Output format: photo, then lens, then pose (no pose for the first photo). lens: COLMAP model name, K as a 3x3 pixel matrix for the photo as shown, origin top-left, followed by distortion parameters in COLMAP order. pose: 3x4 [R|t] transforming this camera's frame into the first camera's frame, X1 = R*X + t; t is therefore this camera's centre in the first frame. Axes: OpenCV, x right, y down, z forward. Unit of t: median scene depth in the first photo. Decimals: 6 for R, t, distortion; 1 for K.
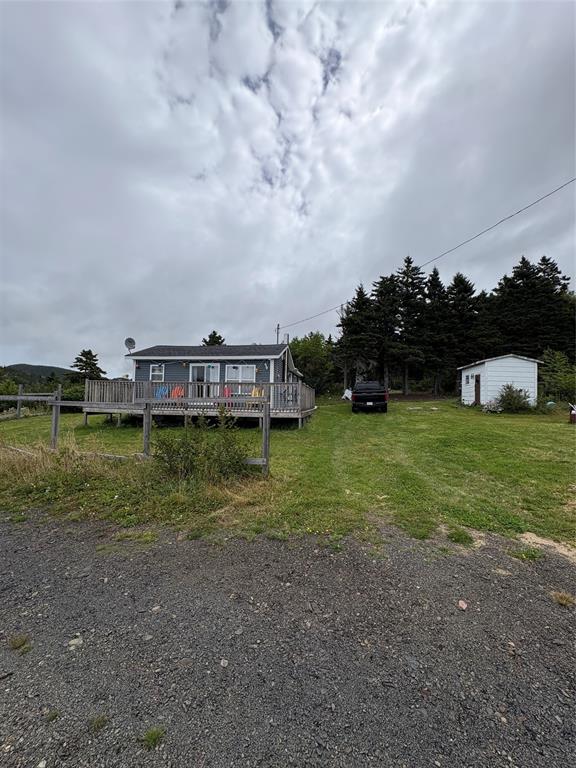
lens RADIAL K [[304.2, 0, 288.0], [0, 304.2, 384.0], [0, 0, 1]] dist [0.000214, -0.000325]
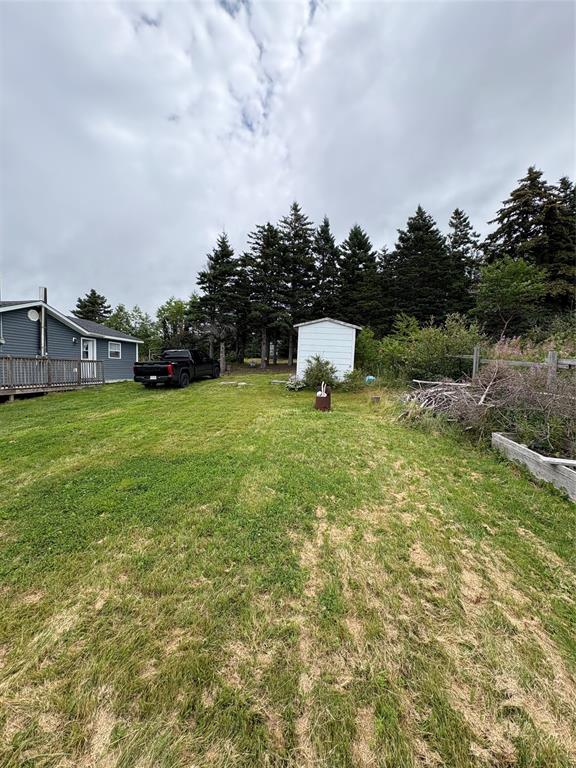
lens RADIAL K [[303.3, 0, 288.0], [0, 303.3, 384.0], [0, 0, 1]] dist [0.001508, 0.000007]
pose [[0.998639, 0.002193, 0.052115, 0.559022], [-0.007942, 0.993861, 0.110351, -0.010386], [-0.051553, -0.110615, 0.992525, 0.165318]]
